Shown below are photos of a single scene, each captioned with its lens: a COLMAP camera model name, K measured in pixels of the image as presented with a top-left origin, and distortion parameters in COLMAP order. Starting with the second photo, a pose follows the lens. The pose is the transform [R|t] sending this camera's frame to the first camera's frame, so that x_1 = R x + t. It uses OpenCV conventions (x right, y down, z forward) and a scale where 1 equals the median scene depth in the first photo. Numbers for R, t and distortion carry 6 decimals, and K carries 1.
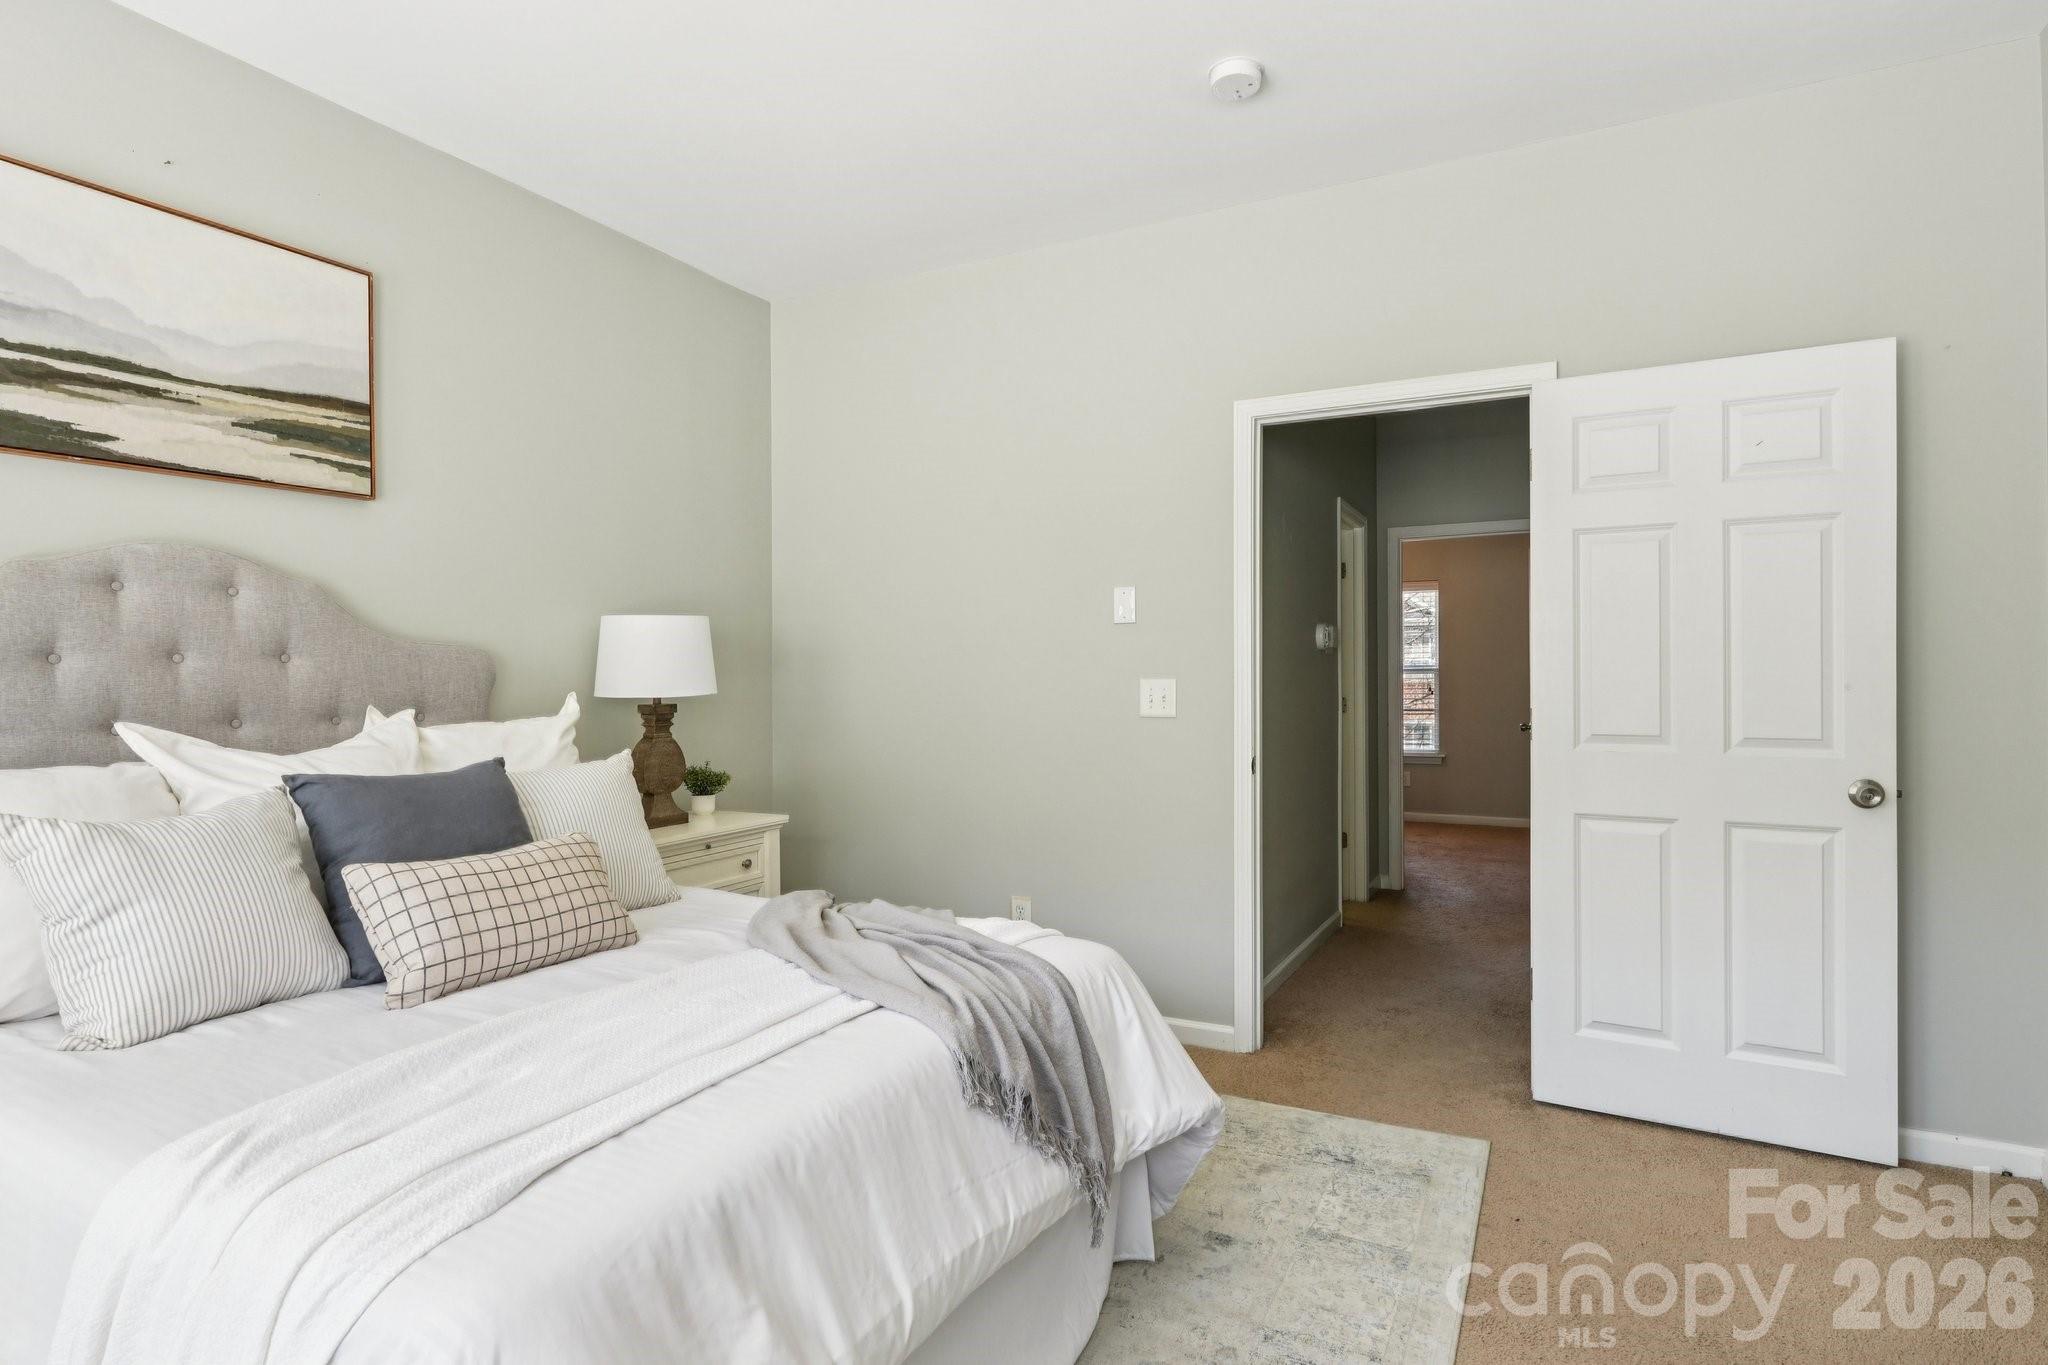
lens RADIAL K [[1062.4, 0, 1024.0], [0, 1062.4, 682.5], [0, 0, 1]] dist [-0.002162, -0.000033]
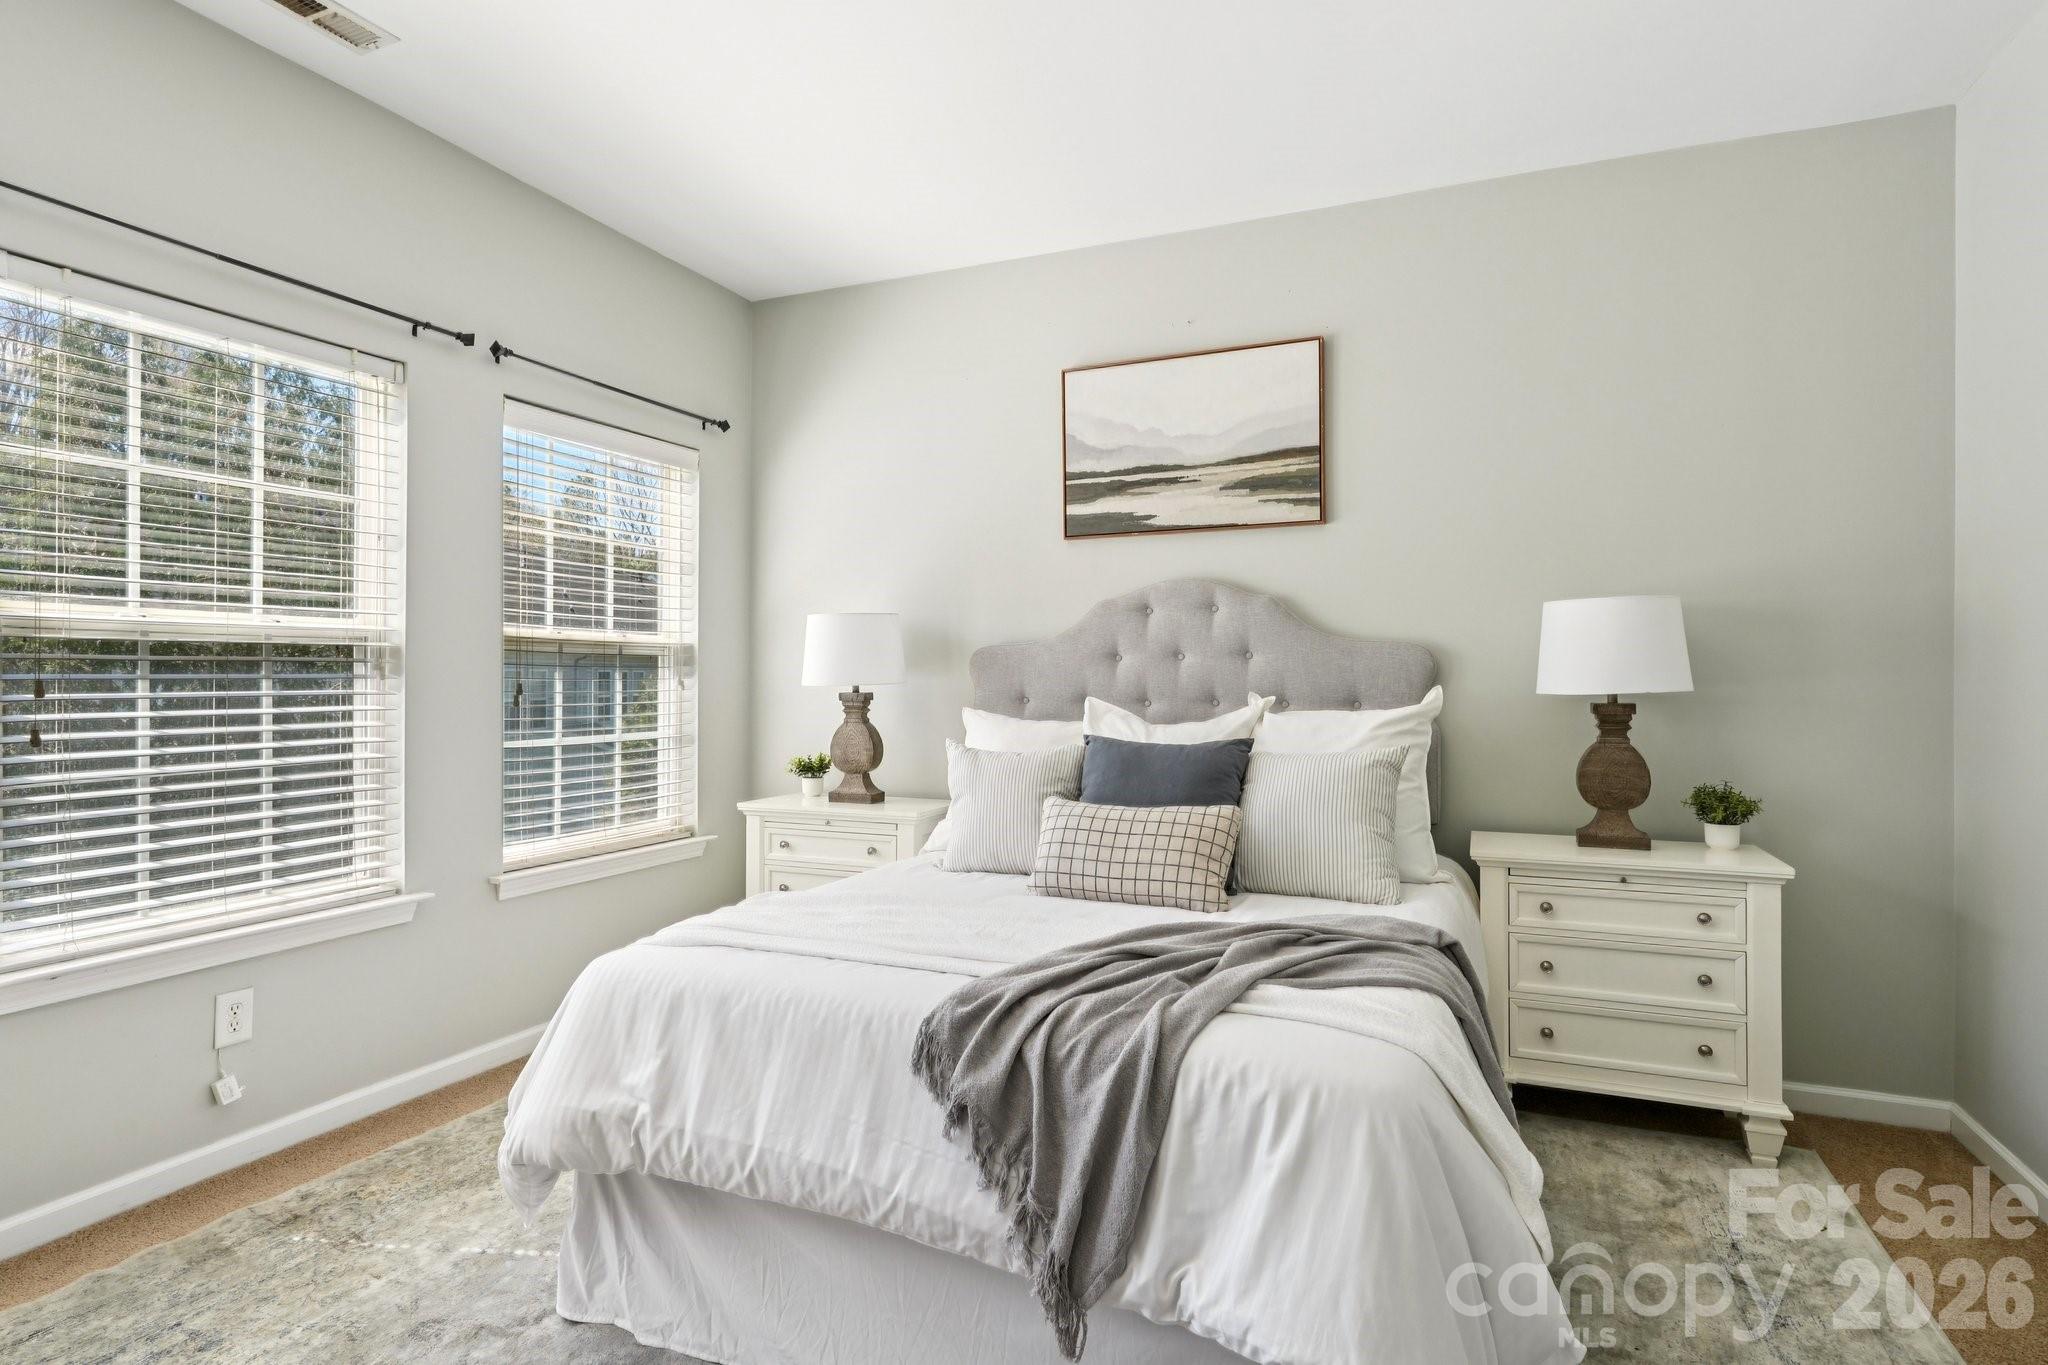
lens RADIAL K [[1049.6, 0, 1025.6], [0, 1049.6, 665.4], [0, 0, 1]] dist [-0.002222, 0.001568]
pose [[0.086955, -0.014223, -0.996111, 0.579781], [-0.012545, 0.999803, -0.015370, 0.012301], [0.996133, 0.013833, 0.086759, 0.604493]]
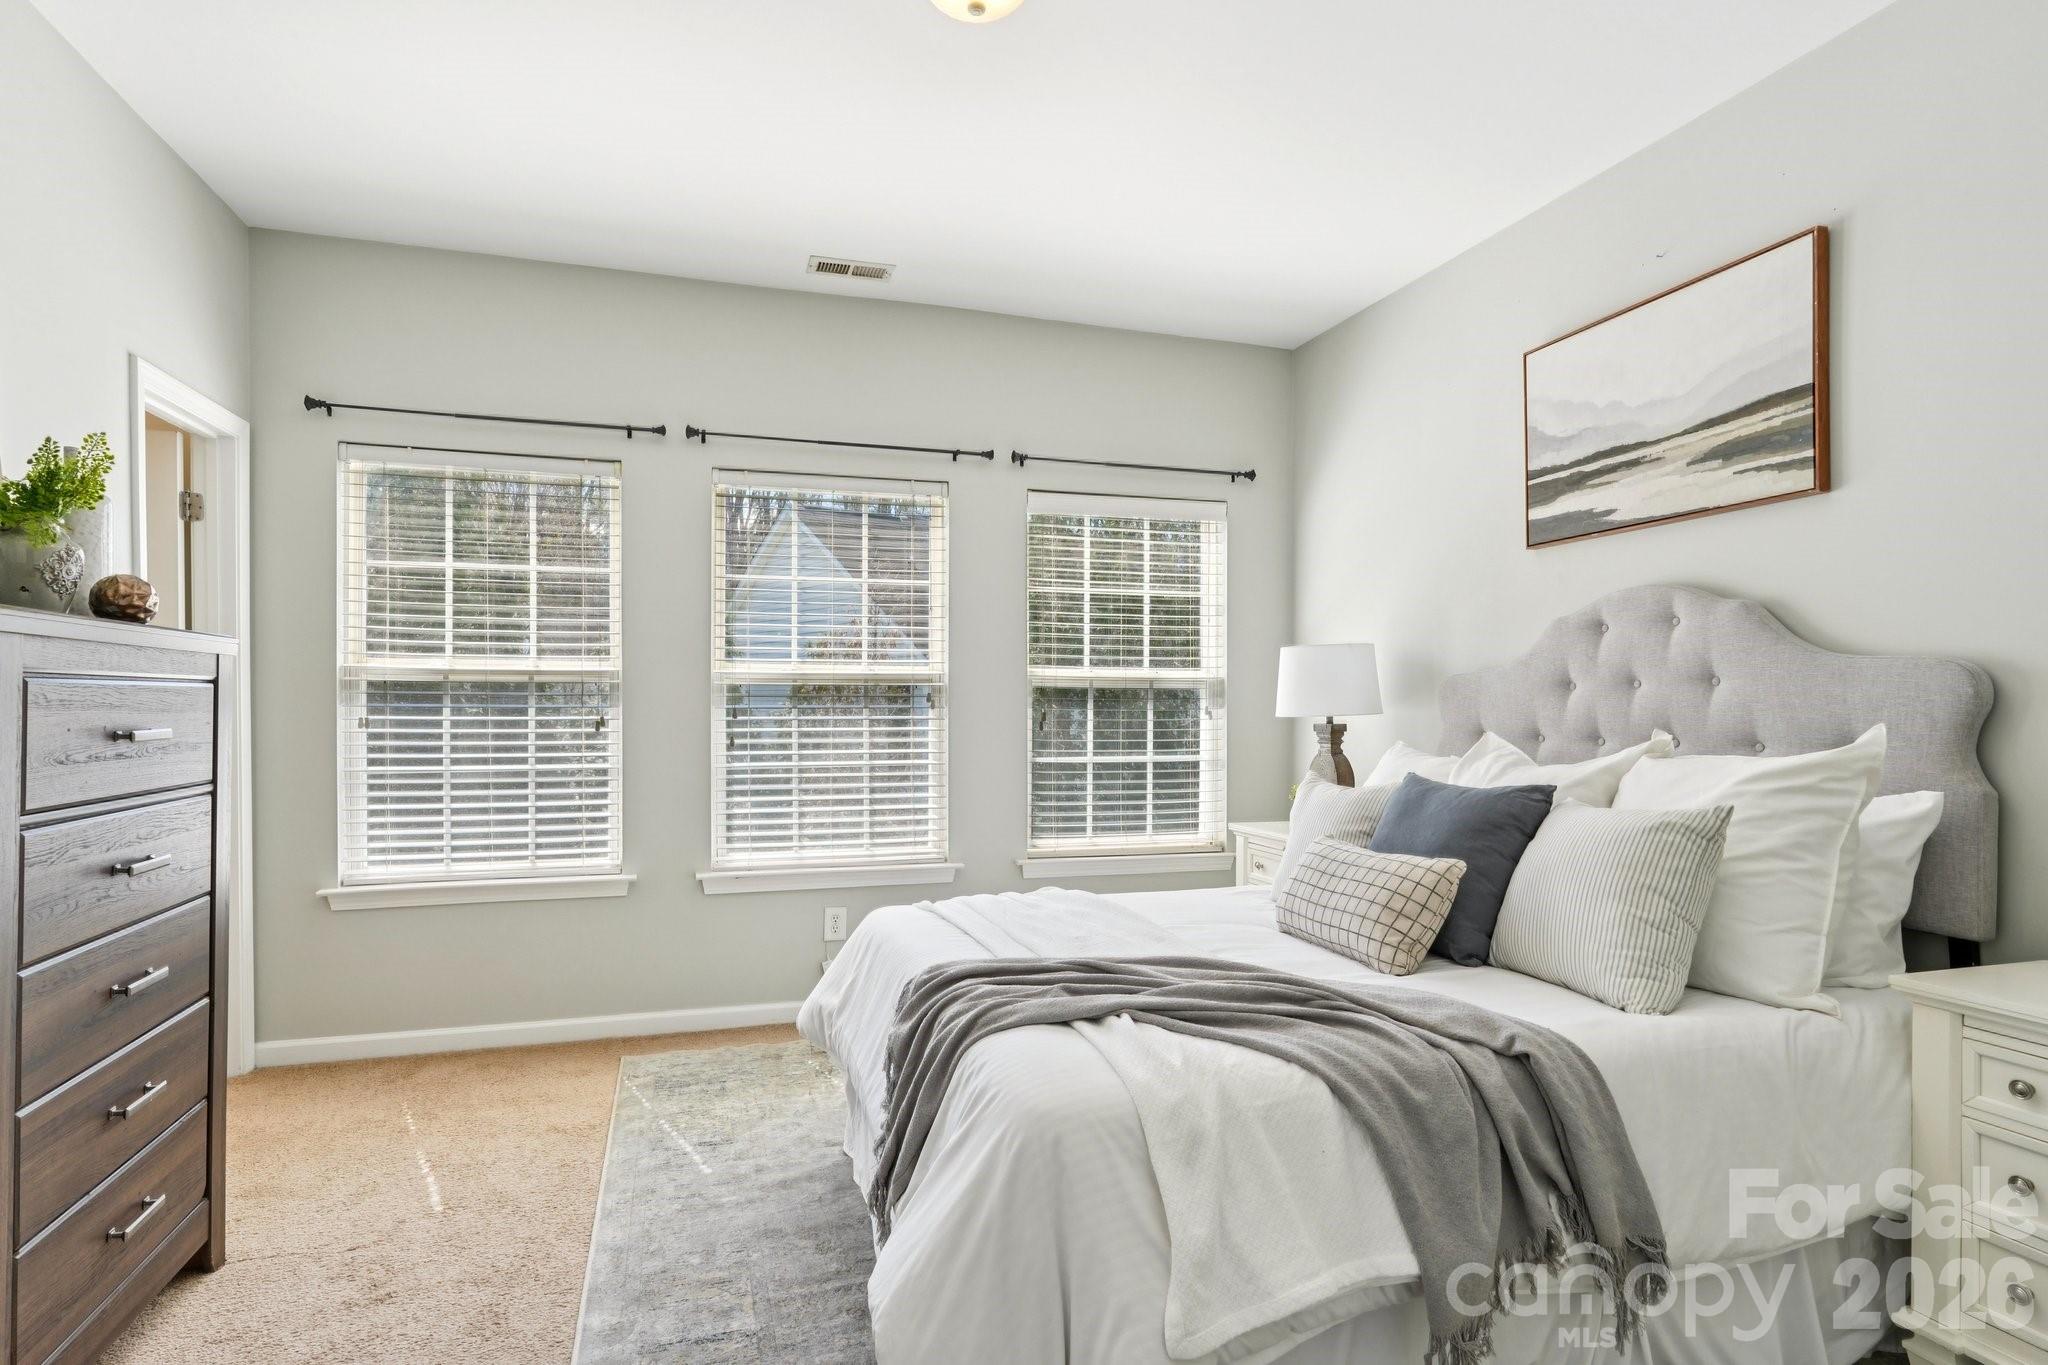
lens RADIAL K [[1060.9, 0, 1029.6], [0, 1060.9, 702.5], [0, 0, 1]] dist [-0.000906, -0.000443]
pose [[-0.693738, -0.007369, -0.720190, 0.464581], [-0.013993, 0.999897, 0.003248, 0.002167], [0.720092, 0.012331, -0.693769, 1.218666]]
